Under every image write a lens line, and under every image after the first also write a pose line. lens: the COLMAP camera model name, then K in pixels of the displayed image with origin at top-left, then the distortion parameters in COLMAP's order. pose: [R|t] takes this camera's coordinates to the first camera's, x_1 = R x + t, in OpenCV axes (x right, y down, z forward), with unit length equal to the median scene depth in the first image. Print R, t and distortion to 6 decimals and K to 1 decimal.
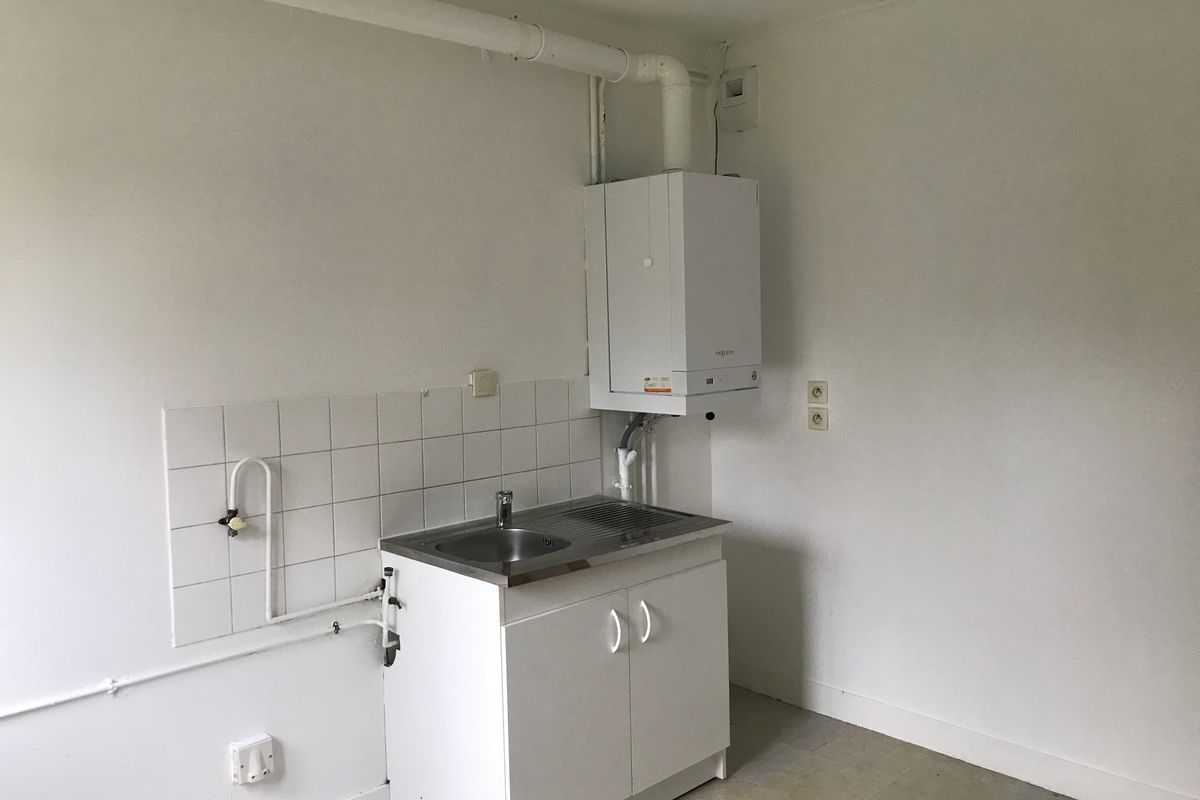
lens RADIAL K [[978.2, 0, 601.1], [0, 978.2, 398.3], [0, 0, 1]] dist [0.002451, 0.004782]
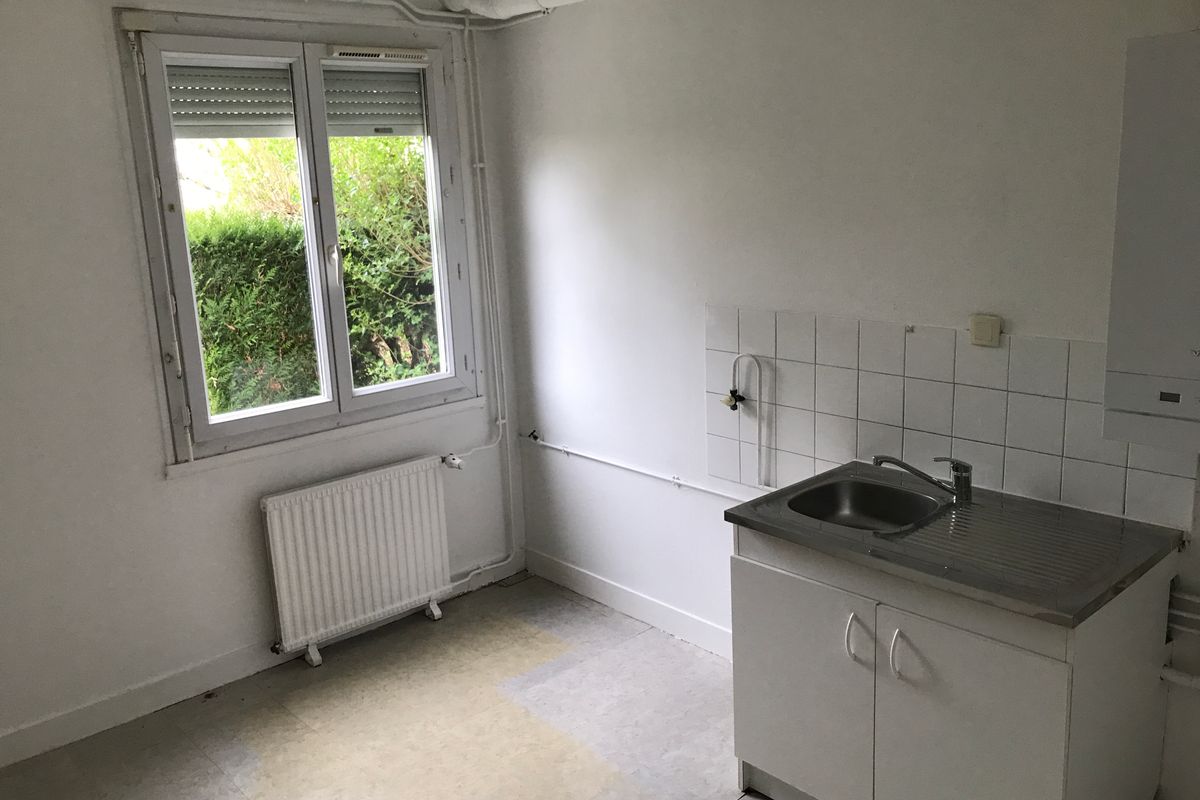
lens RADIAL K [[978.2, 0, 601.1], [0, 978.2, 398.3], [0, 0, 1]] dist [0.002451, 0.004782]
pose [[-0.037502, 0.244941, -0.968812, 0.780759], [-0.047709, 0.967950, 0.246570, -0.163163], [0.998157, 0.055468, -0.024614, 0.761344]]
